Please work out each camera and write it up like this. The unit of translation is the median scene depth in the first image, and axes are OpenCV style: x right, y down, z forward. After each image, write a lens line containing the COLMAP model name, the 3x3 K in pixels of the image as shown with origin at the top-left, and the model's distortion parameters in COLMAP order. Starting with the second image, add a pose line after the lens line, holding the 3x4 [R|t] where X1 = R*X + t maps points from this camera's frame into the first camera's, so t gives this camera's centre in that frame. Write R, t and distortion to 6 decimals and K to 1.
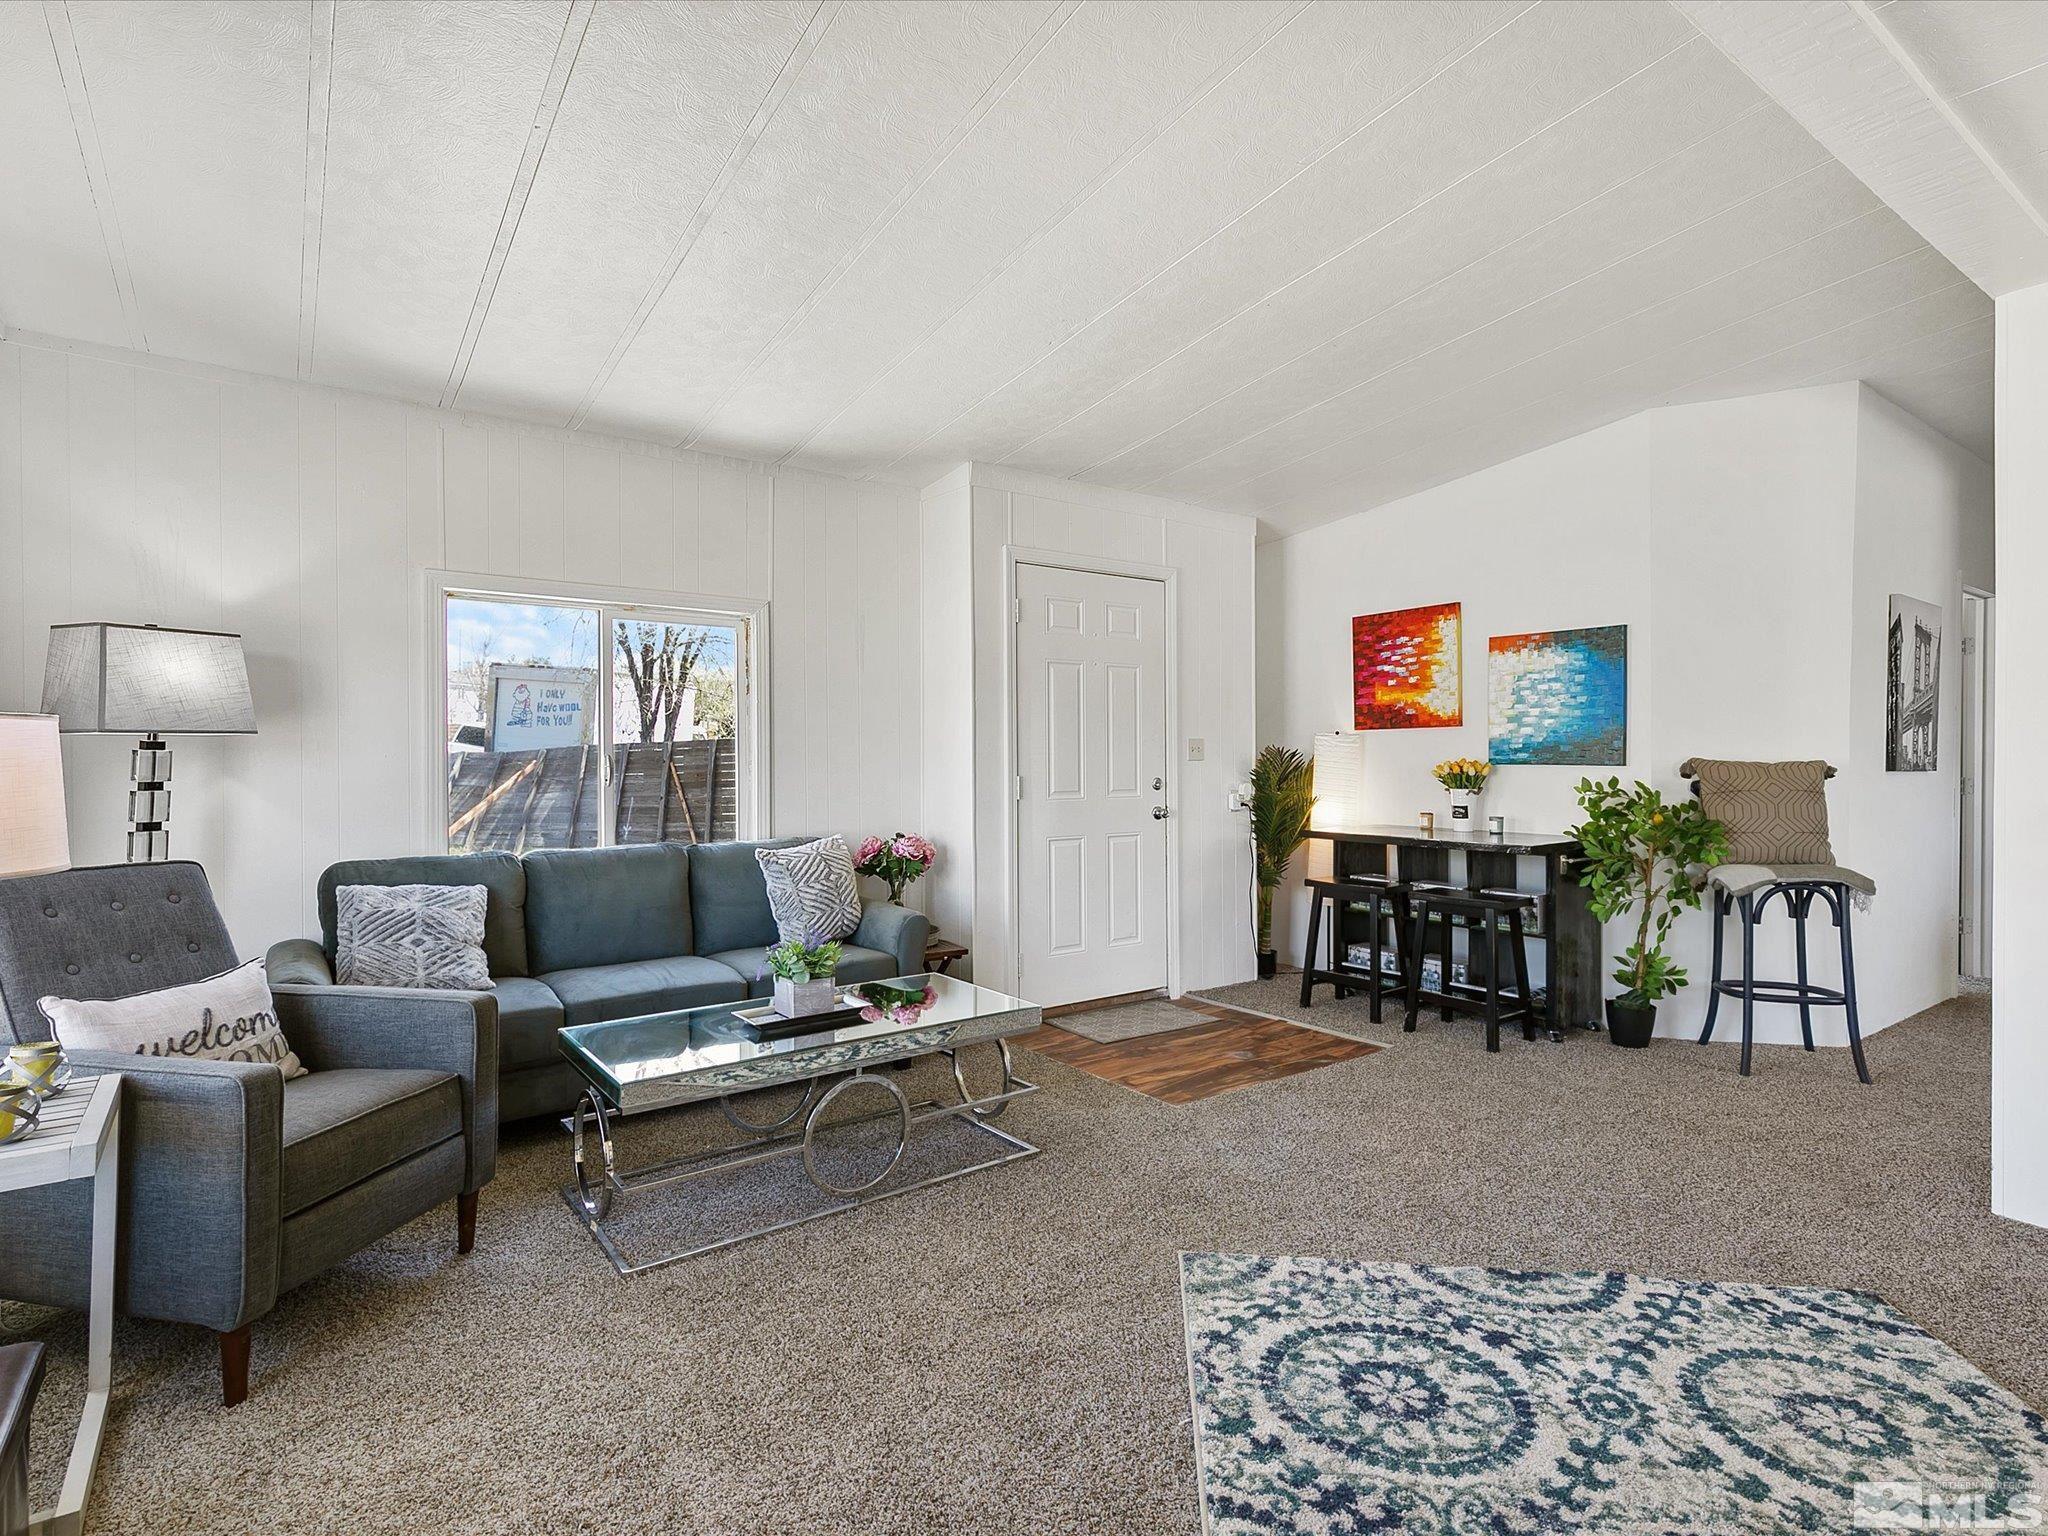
lens RADIAL K [[1040.7, 0, 1028.5], [0, 1040.7, 763.8], [0, 0, 1]] dist [0.010328, -0.000742]
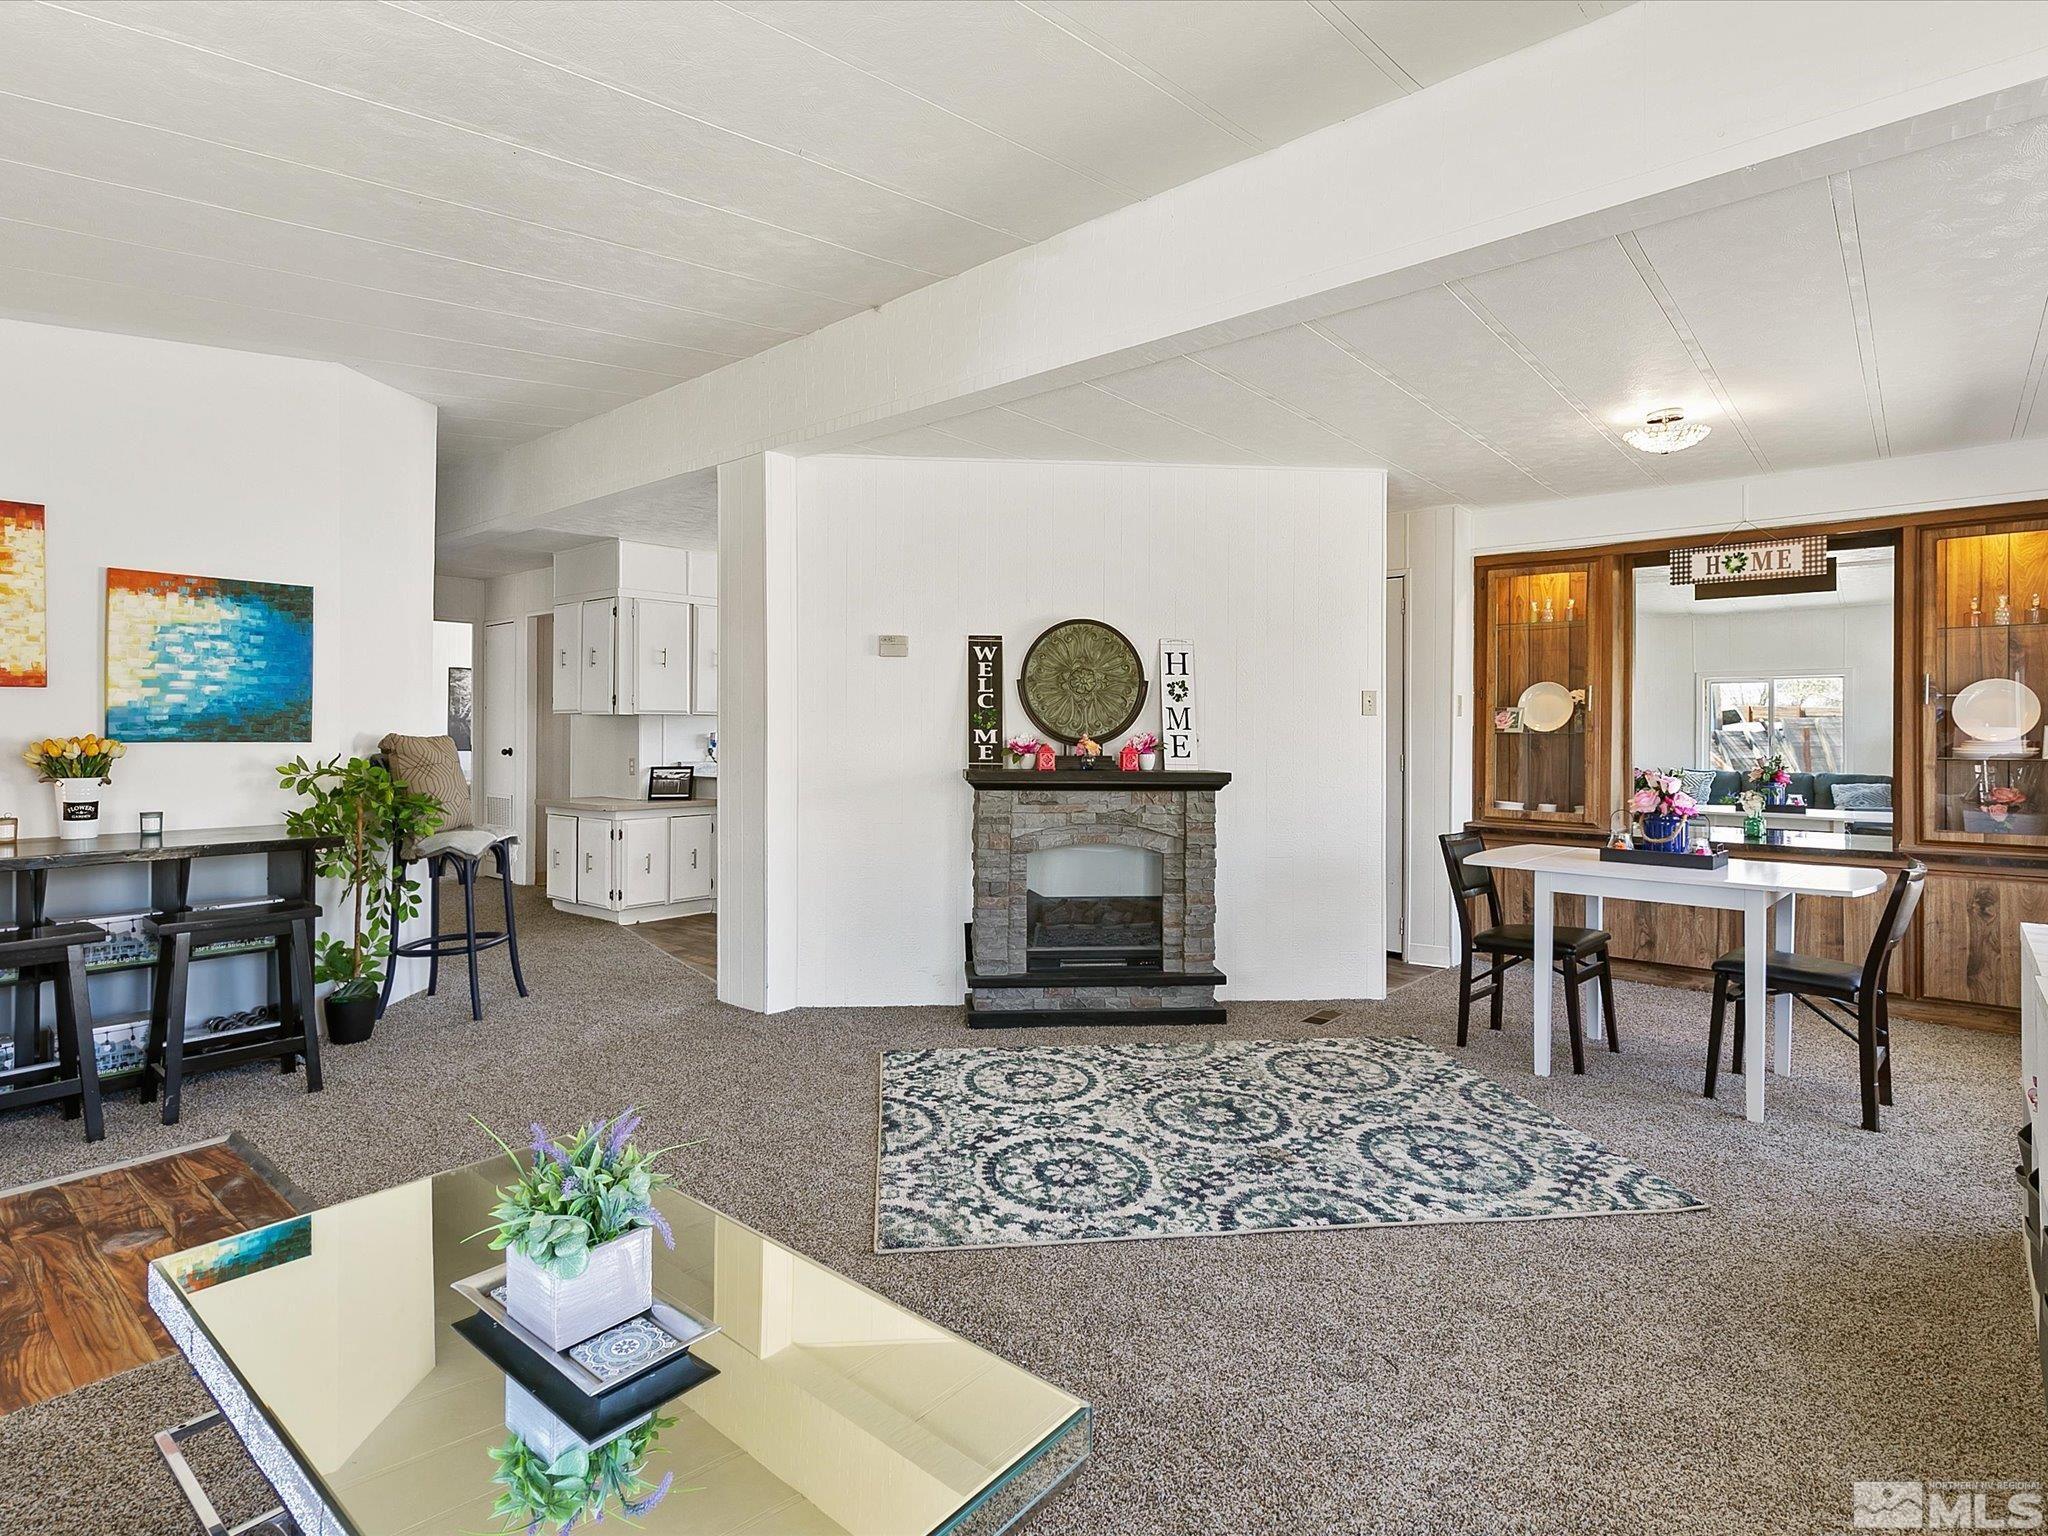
lens RADIAL K [[1048.8, 0, 1016.2], [0, 1048.8, 729.9], [0, 0, 1]] dist [0.009840, -0.000052]
pose [[-0.227547, 0.000695, 0.973767, -0.716519], [0.003189, 0.999995, 0.000032, -0.010461], [-0.973762, 0.003113, -0.227548, 0.948062]]
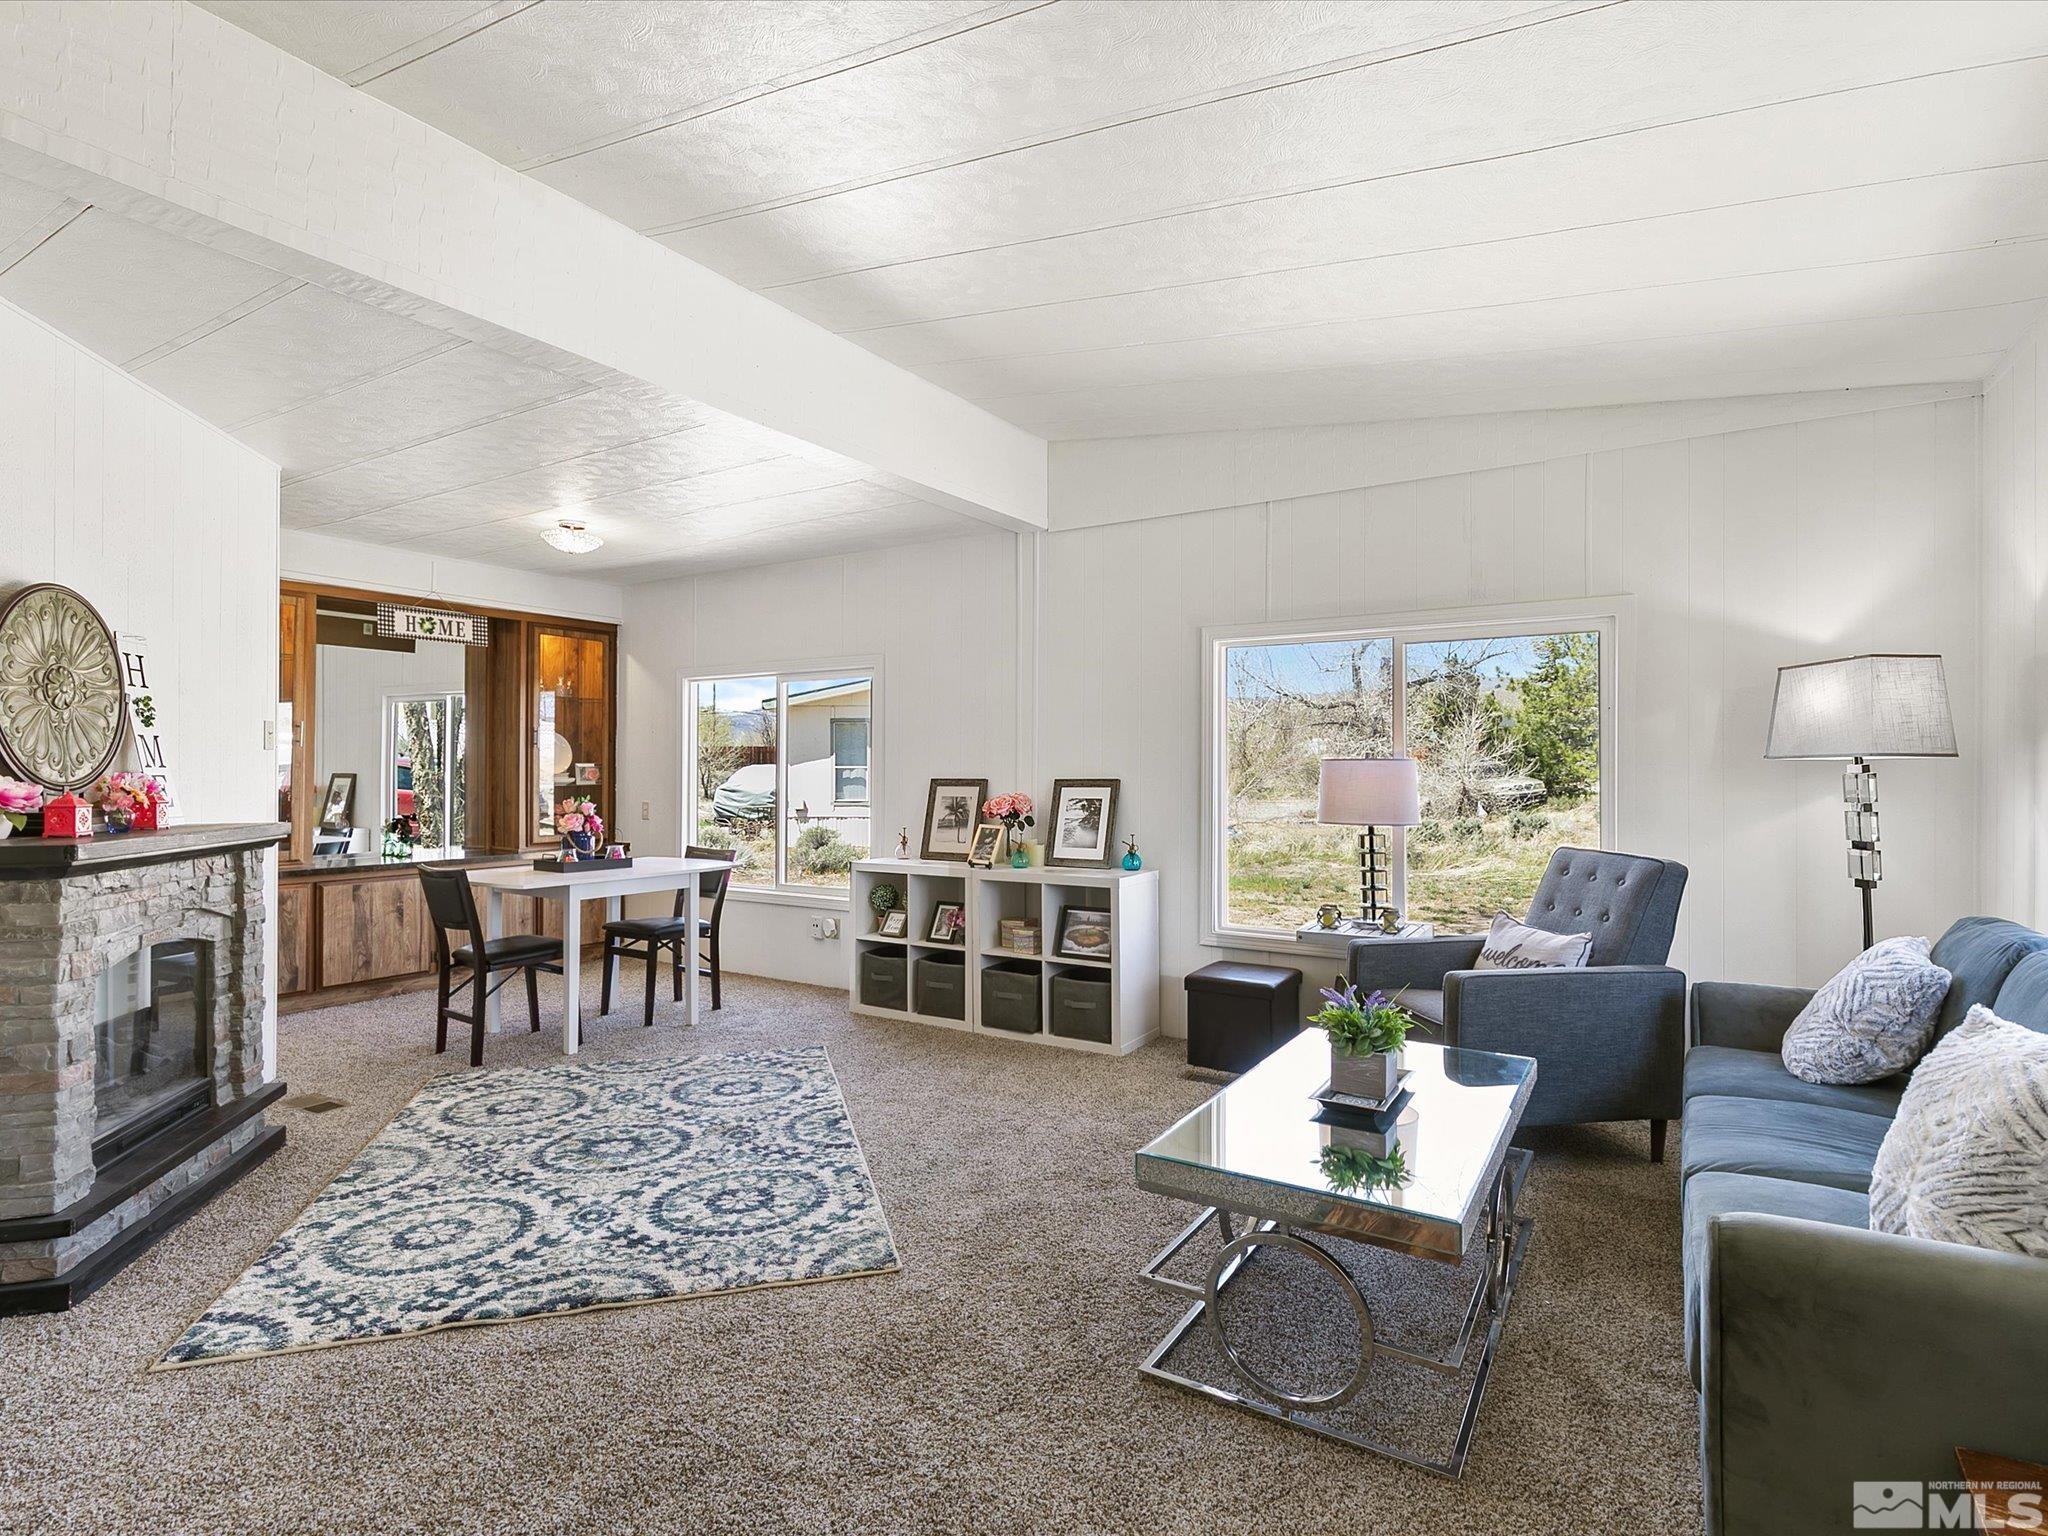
lens RADIAL K [[1040.7, 0, 1028.5], [0, 1040.7, 763.8], [0, 0, 1]] dist [0.010328, -0.000742]
pose [[-0.927597, -0.003497, -0.373567, 0.356252], [-0.004881, 0.999984, 0.002760, -0.021961], [0.373551, 0.004383, -0.927599, 1.720489]]
